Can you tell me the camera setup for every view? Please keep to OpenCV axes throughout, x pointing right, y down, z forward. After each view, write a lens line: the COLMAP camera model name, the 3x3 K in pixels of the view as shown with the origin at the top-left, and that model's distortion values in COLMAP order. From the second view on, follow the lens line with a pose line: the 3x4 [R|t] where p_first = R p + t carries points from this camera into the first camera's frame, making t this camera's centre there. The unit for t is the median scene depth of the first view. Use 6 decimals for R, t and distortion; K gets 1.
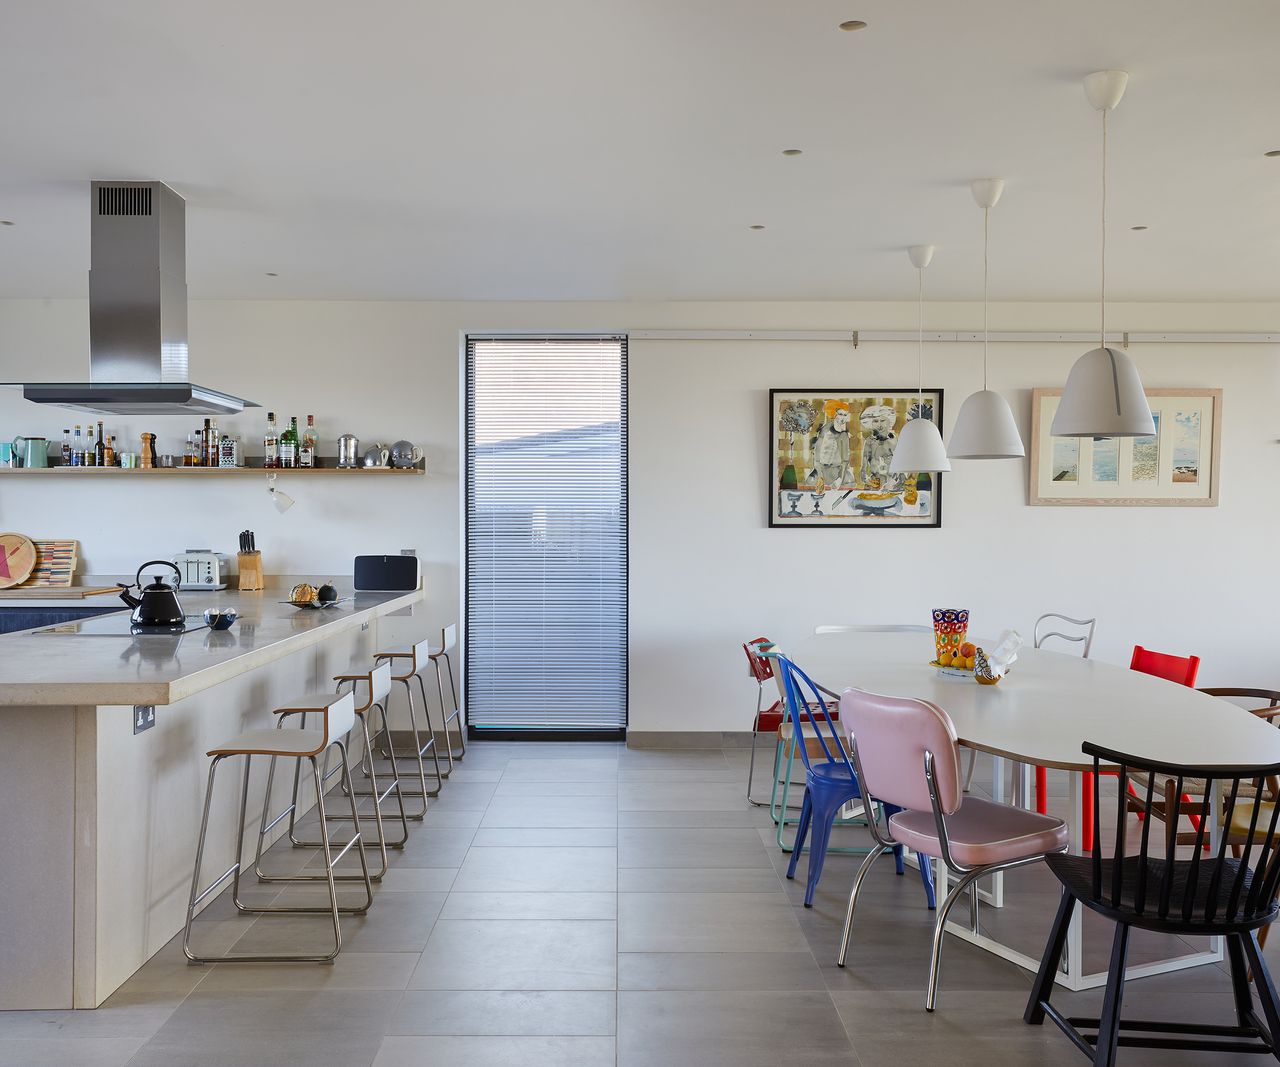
lens RADIAL K [[1309.0, 0, 640.0], [0, 1309.0, 533.5], [0, 0, 1]] dist [0.034674, 0.015845]
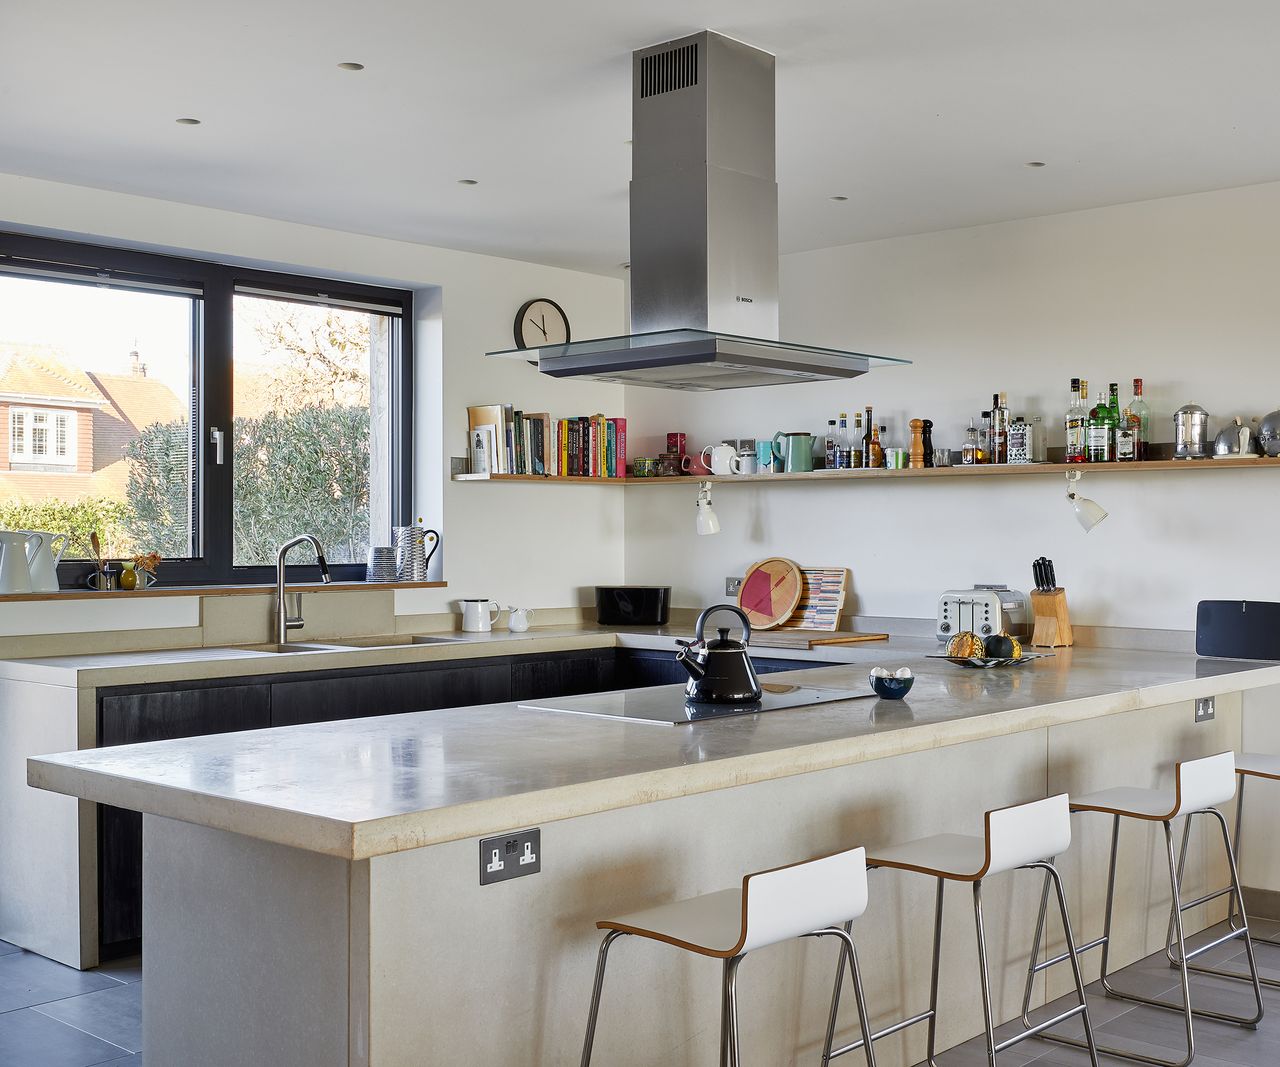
lens RADIAL K [[1600.4, 0, 640.0], [0, 1600.4, 533.5], [0, 0, 1]] dist [-0.021973, 0.030512]
pose [[0.730217, -0.000605, -0.683215, 0.105772], [-0.008472, 0.999915, -0.009941, -0.004693], [0.683163, 0.013048, 0.730149, 0.266338]]
